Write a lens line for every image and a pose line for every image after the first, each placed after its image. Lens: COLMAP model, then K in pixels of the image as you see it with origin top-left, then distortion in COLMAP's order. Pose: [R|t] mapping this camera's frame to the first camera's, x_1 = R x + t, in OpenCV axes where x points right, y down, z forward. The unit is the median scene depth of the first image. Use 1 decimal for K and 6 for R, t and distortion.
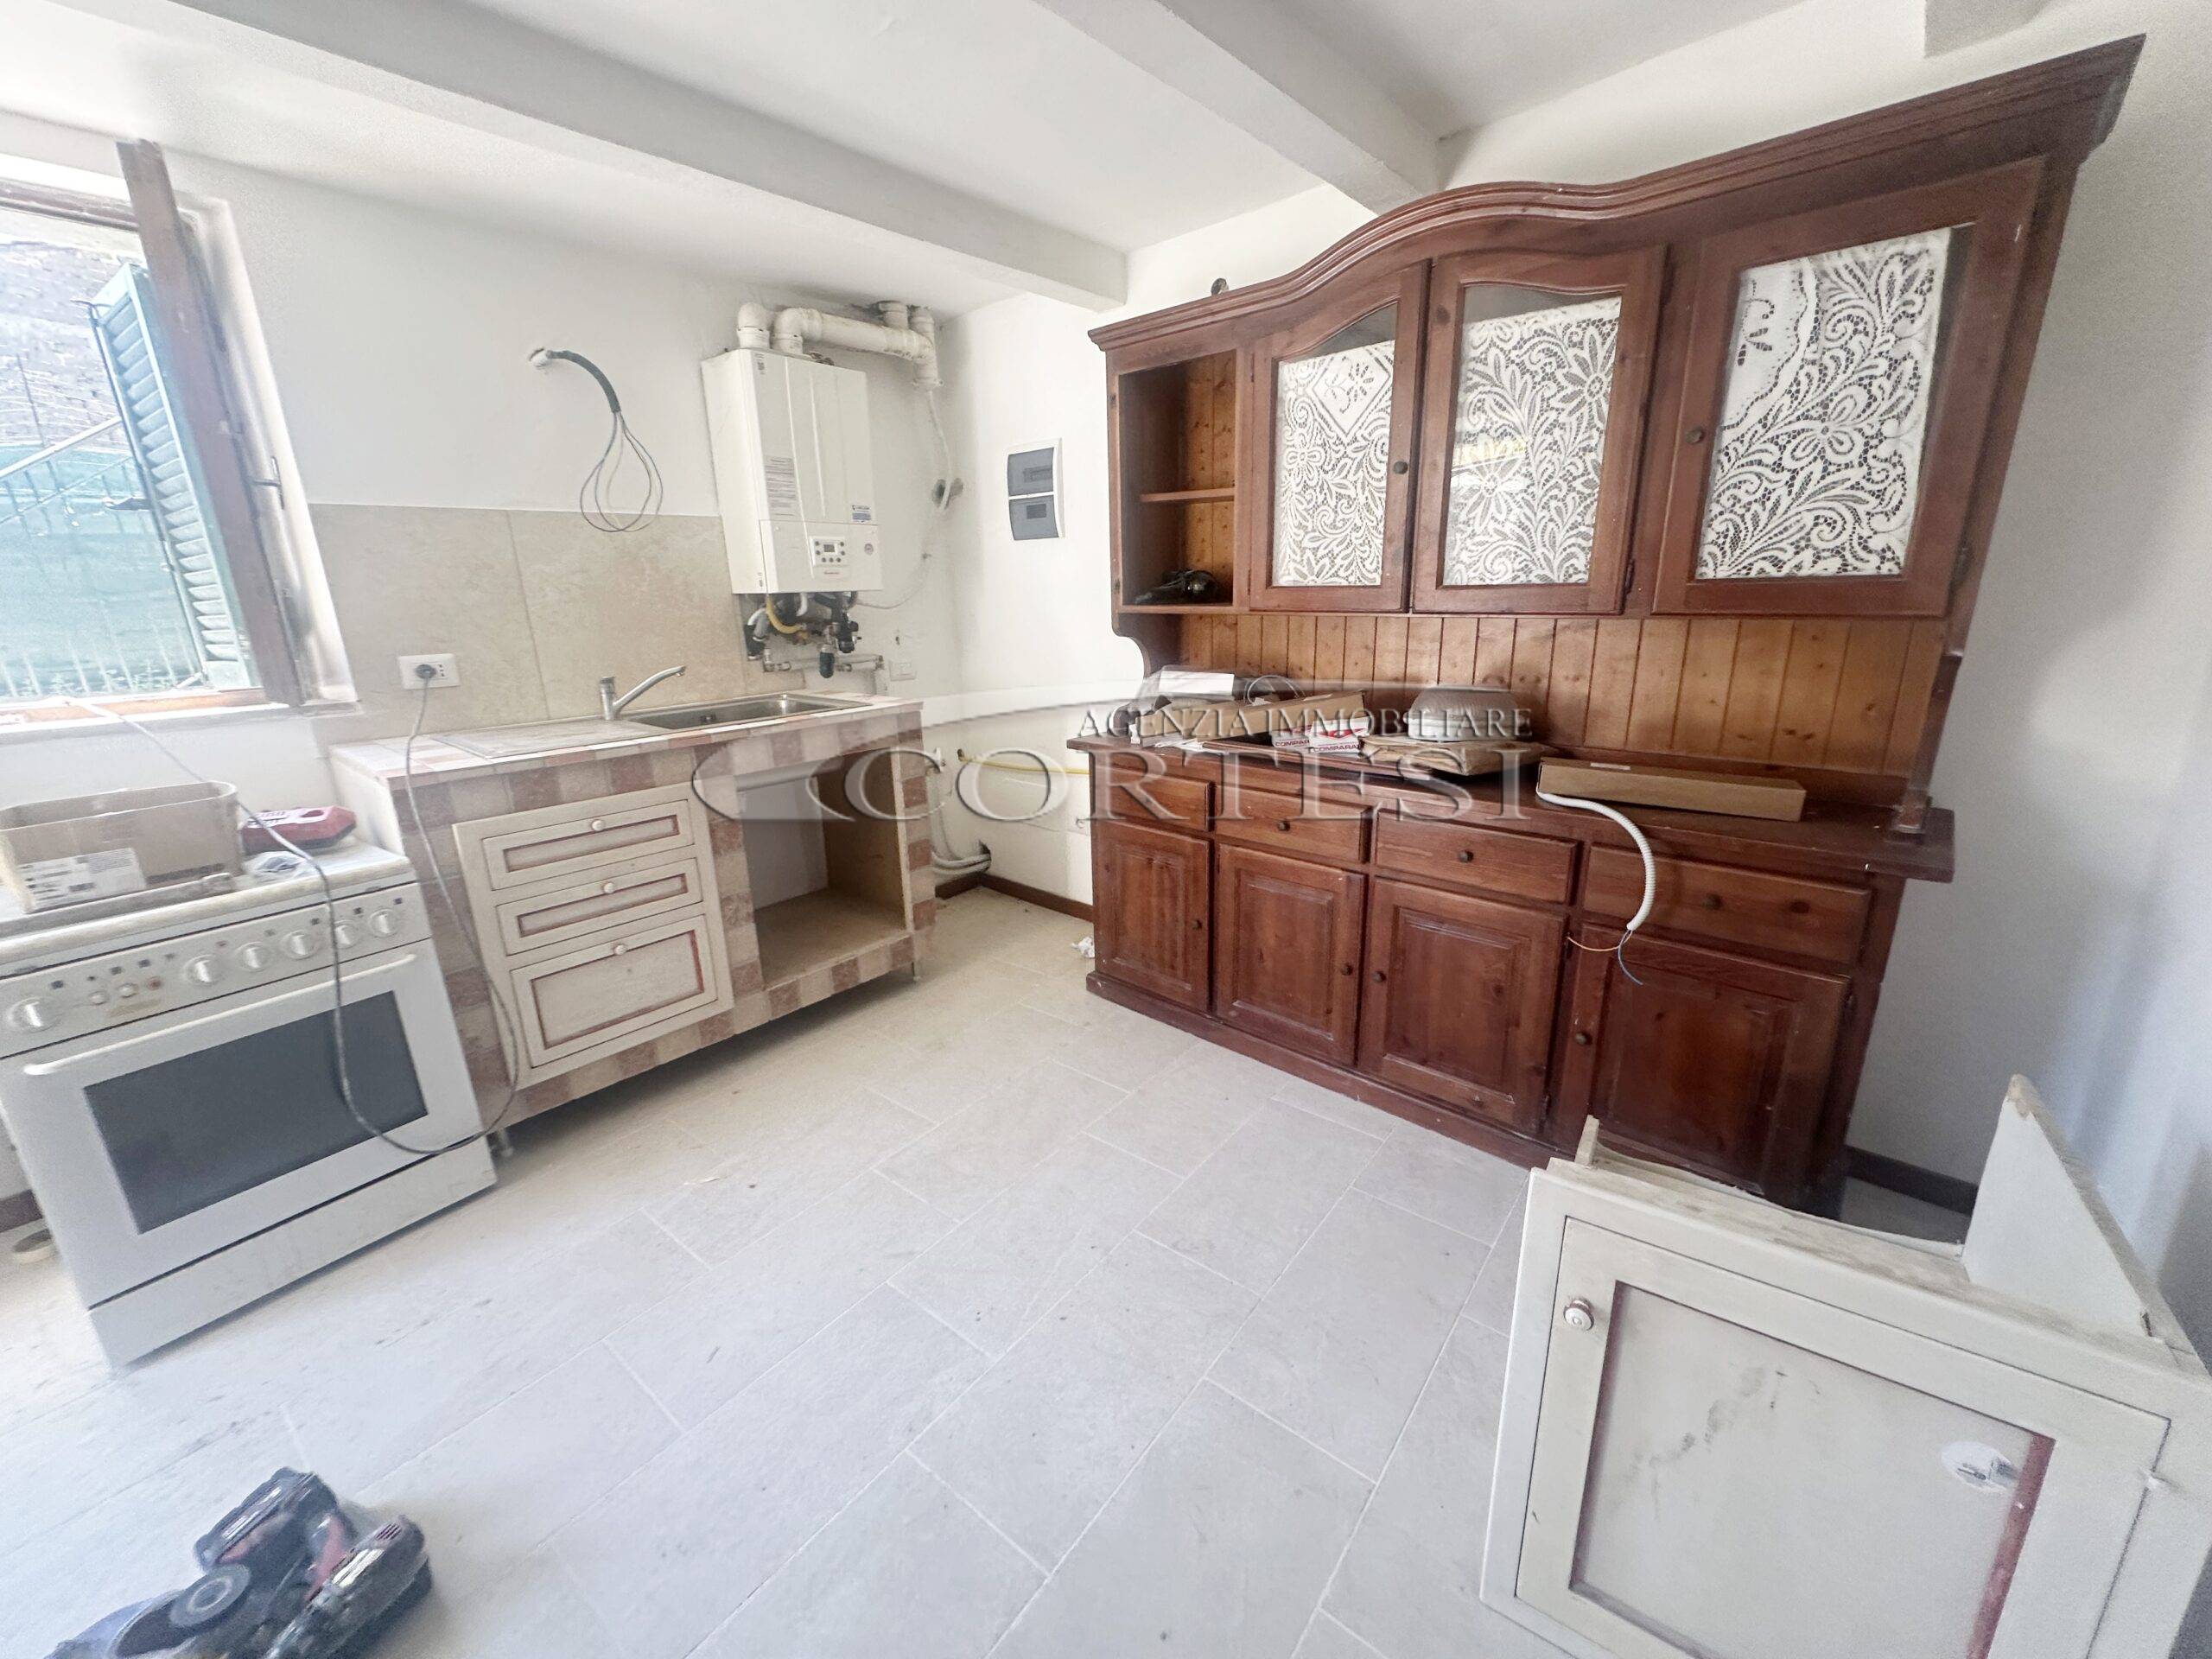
lens RADIAL K [[892.2, 0, 1138.0], [0, 892.2, 828.3], [0, 0, 1]] dist [-0.003326, 0.000362]
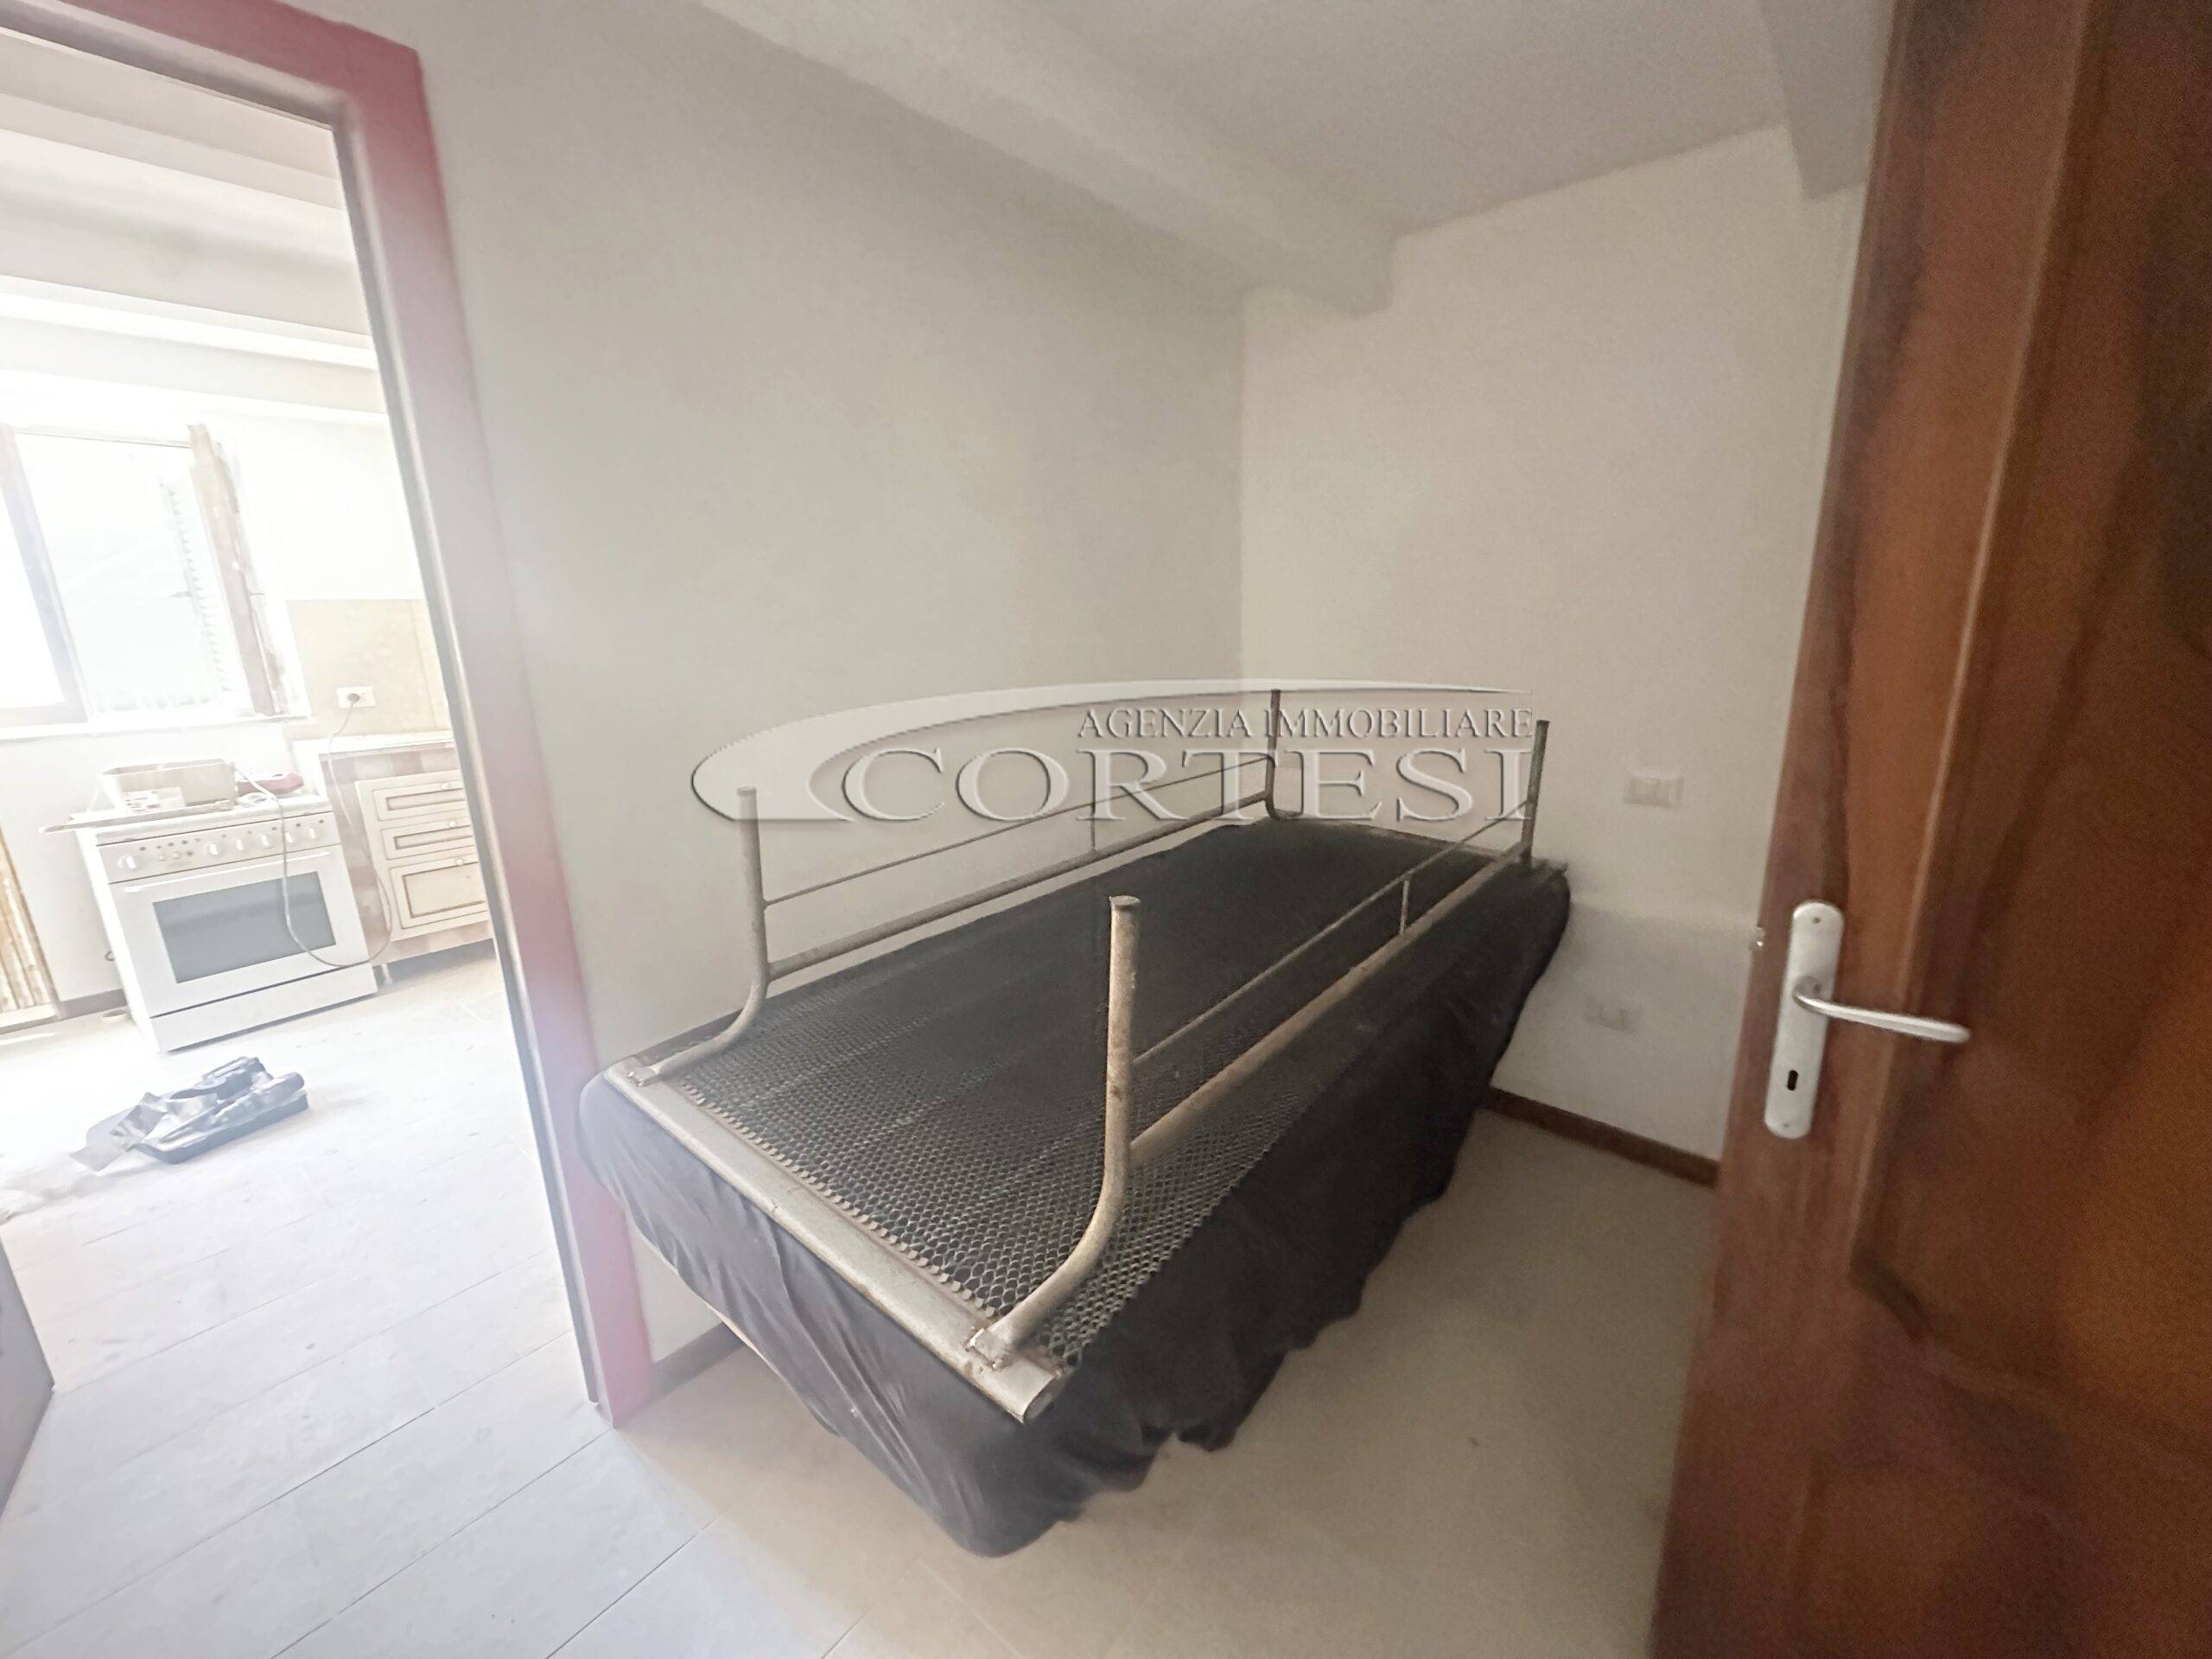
lens RADIAL K [[892.2, 0, 1127.7], [0, 892.2, 832.4], [0, 0, 1]] dist [-0.003326, 0.000362]
pose [[0.999933, -0.000086, -0.011612, 0.744800], [-0.000313, 0.999408, -0.034410, 0.148344], [0.011608, 0.034411, 0.999340, -0.708509]]
